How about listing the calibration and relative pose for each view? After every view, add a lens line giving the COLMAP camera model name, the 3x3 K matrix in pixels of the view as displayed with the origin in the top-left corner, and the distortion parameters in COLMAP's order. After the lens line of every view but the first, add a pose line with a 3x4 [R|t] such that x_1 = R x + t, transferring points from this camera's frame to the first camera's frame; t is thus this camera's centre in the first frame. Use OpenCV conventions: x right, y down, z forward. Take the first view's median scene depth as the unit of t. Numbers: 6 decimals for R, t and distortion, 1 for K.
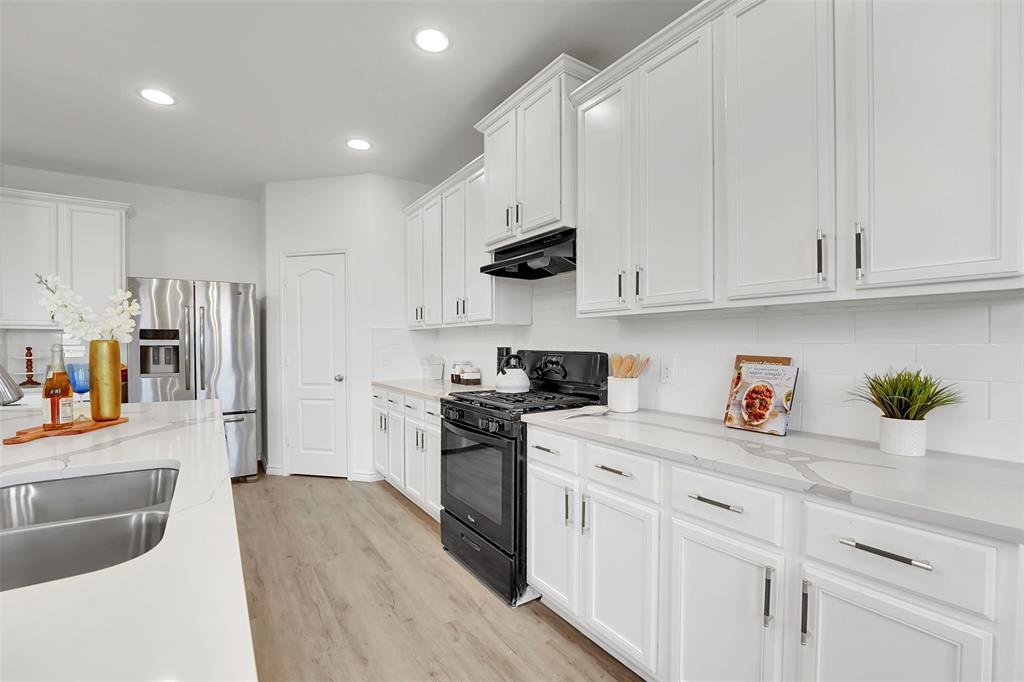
lens RADIAL K [[444.3, 0, 510.3], [0, 444.3, 351.5], [0, 0, 1]] dist [-0.026279, 0.000033]
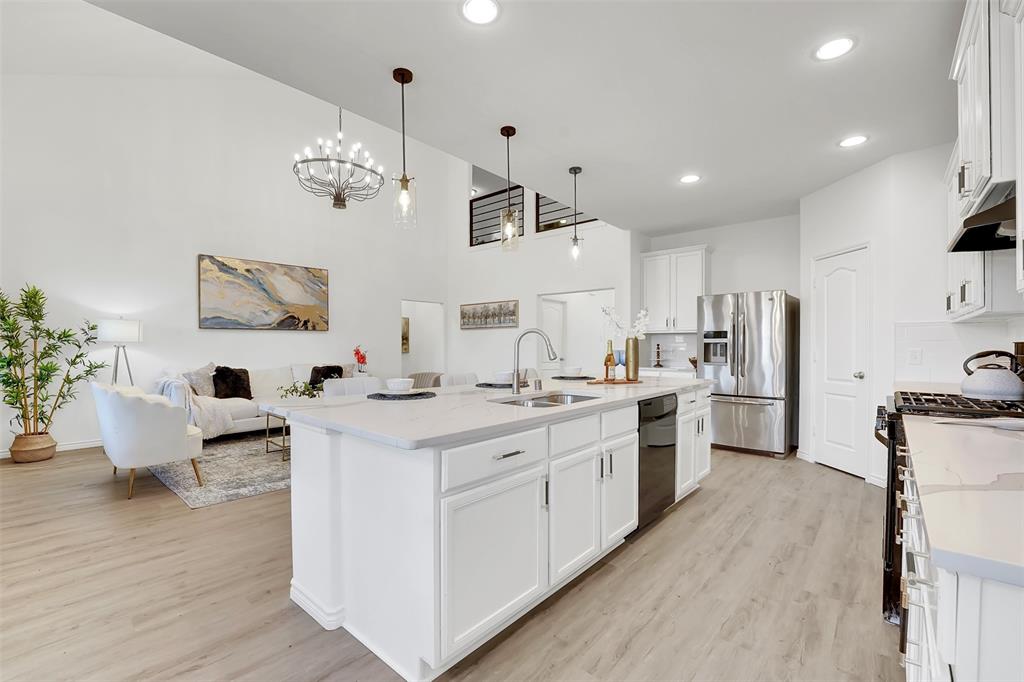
lens RADIAL K [[441.0, 0, 512.5], [0, 441.0, 348.5], [0, 0, 1]] dist [-0.024512, 0.001059]
pose [[0.268379, 0.007993, -0.963280, 0.374672], [-0.016352, 0.999859, 0.003740, 0.010422], [0.963175, 0.014747, 0.268472, -0.004435]]
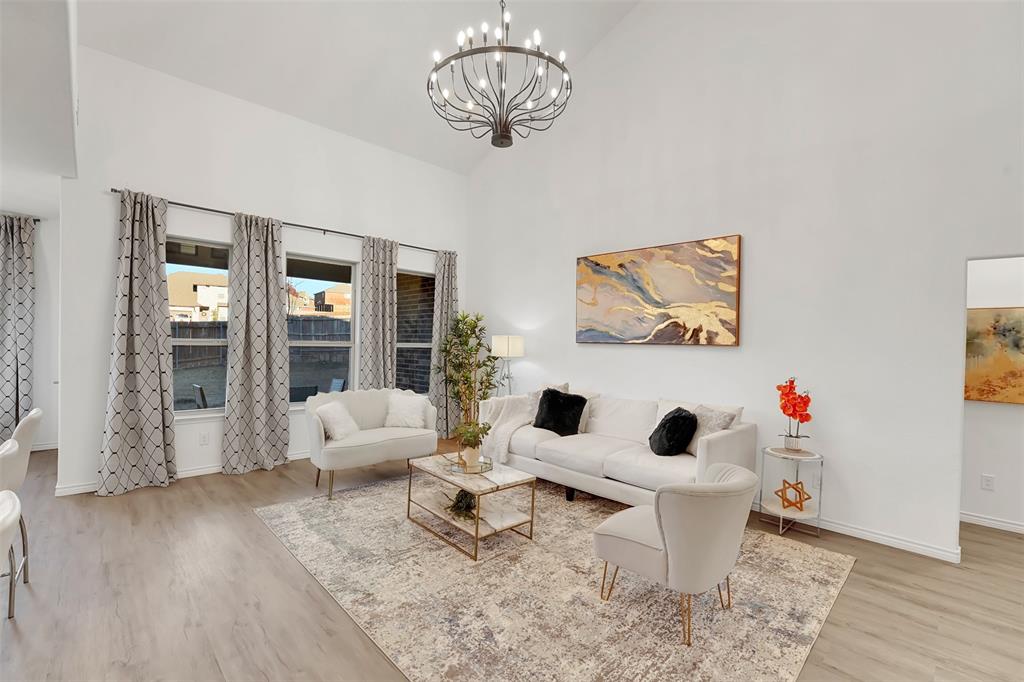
lens RADIAL K [[448.8, 0, 516.5], [0, 448.8, 342.9], [0, 0, 1]] dist [-0.022854, 0.000213]
pose [[-0.981022, -0.022774, -0.192553, -1.048368], [-0.027428, 0.999392, 0.021538, -0.066910], [0.191946, 0.026411, -0.981050, 0.713763]]
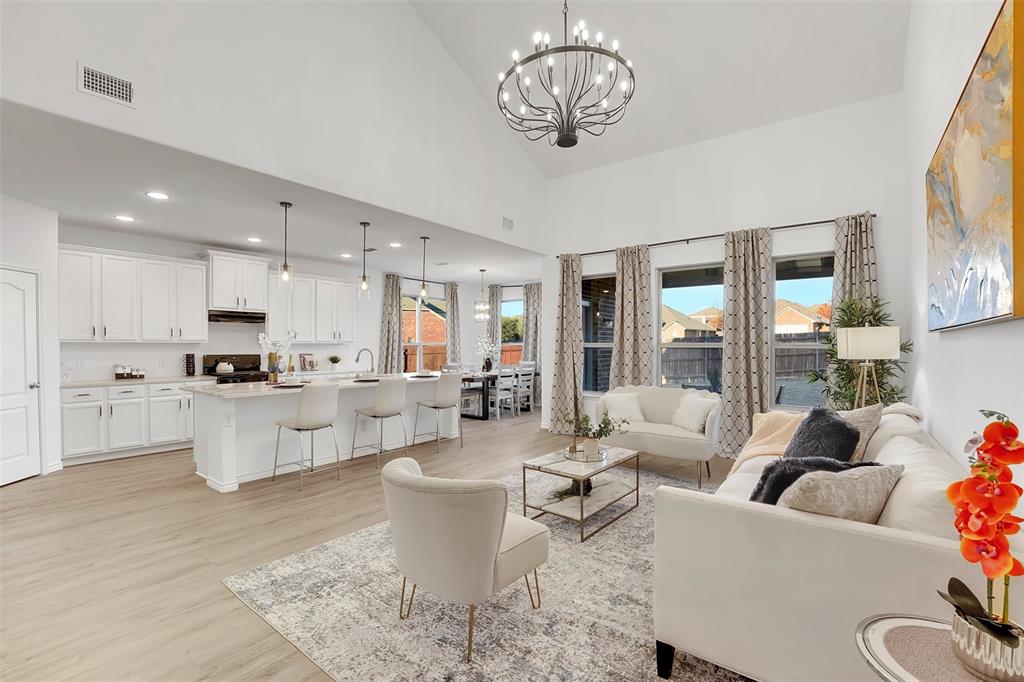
lens RADIAL K [[448.8, 0, 516.5], [0, 448.8, 342.9], [0, 0, 1]] dist [-0.022854, 0.000213]
pose [[-0.322538, 0.002955, 0.946552, -2.028222], [0.015504, 0.999877, 0.002162, -0.034582], [-0.946430, 0.015373, -0.322544, 0.230690]]
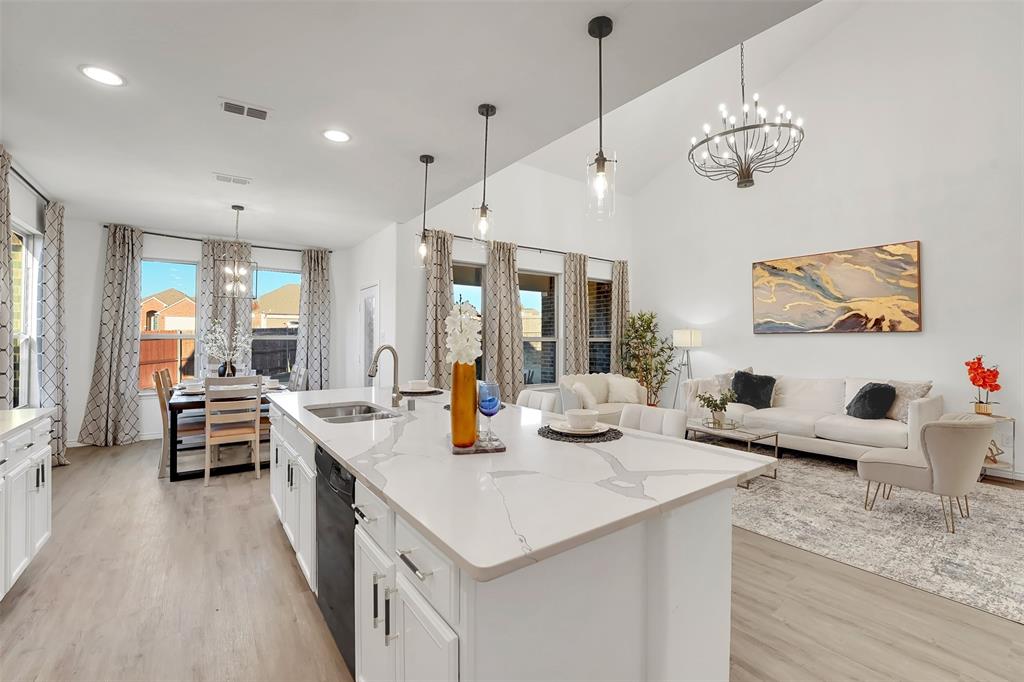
lens RADIAL K [[438.8, 0, 513.6], [0, 438.8, 332.9], [0, 0, 1]] dist [-0.041282, 0.008318]
pose [[-0.999121, -0.004020, -0.041731, -0.506523], [-0.004152, 0.999987, 0.003082, -0.045049], [0.041718, 0.003252, -0.999124, 0.971237]]
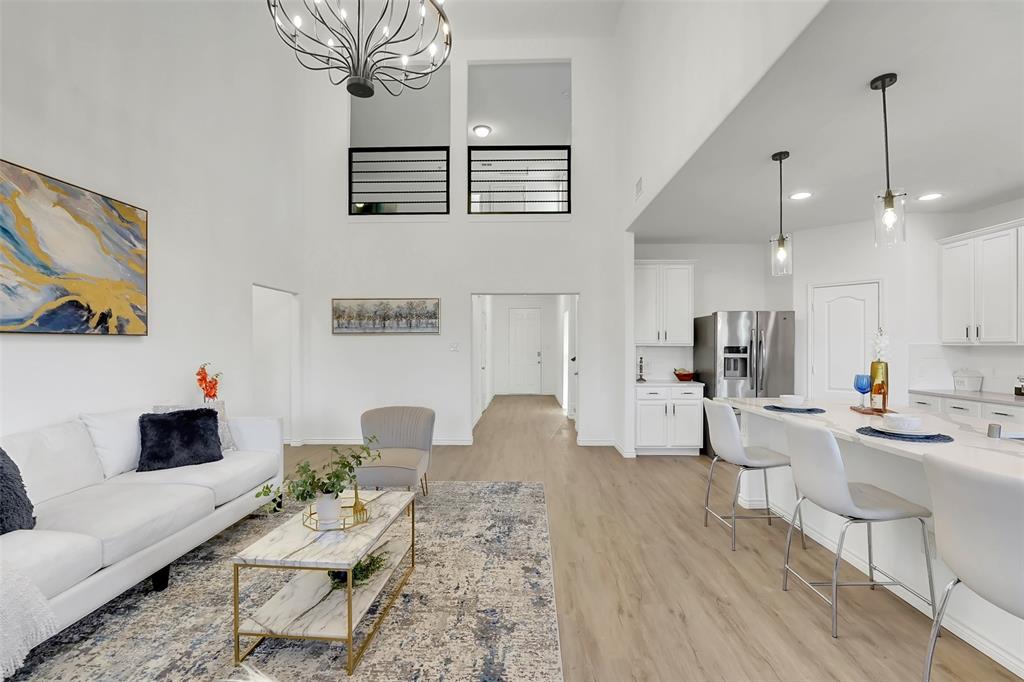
lens RADIAL K [[441.0, 0, 512.5], [0, 441.0, 348.5], [0, 0, 1]] dist [-0.024512, 0.001059]
pose [[0.817498, 0.005283, -0.575907, -0.573275], [-0.011938, 0.999899, -0.007775, -0.023979], [0.575807, 0.013231, 0.817478, -0.603340]]
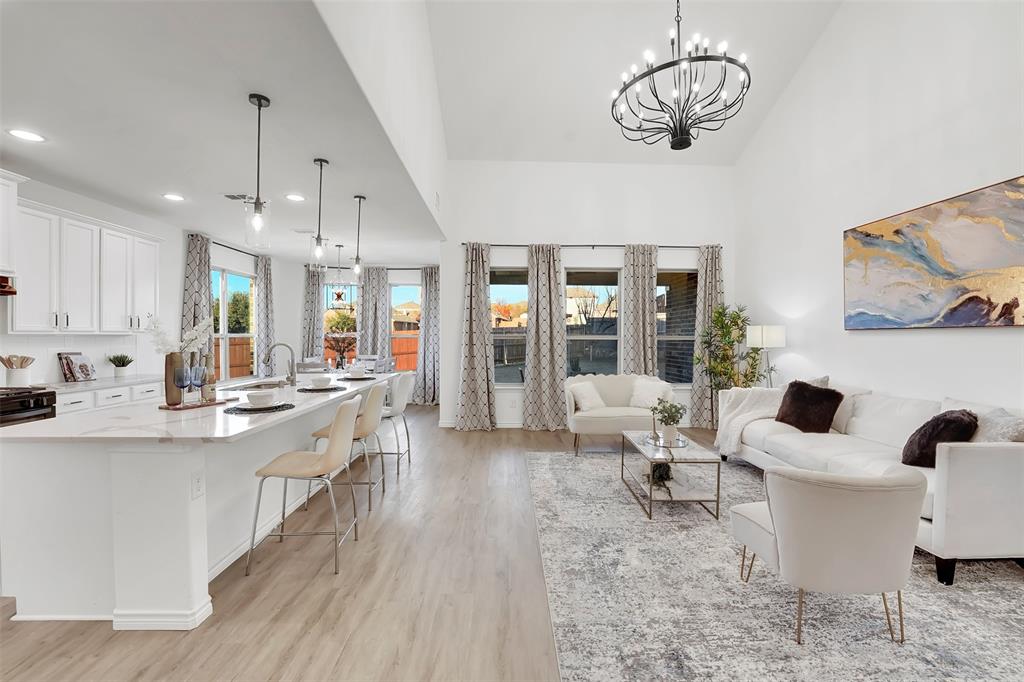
lens RADIAL K [[430.1, 0, 515.1], [0, 430.1, 339.4], [0, 0, 1]] dist [-0.023630, 0.000387]
pose [[-0.848677, -0.006774, 0.528868, -1.369499], [0.006610, 0.999704, 0.023413, -0.048816], [-0.528870, 0.023366, -0.848381, 0.808997]]
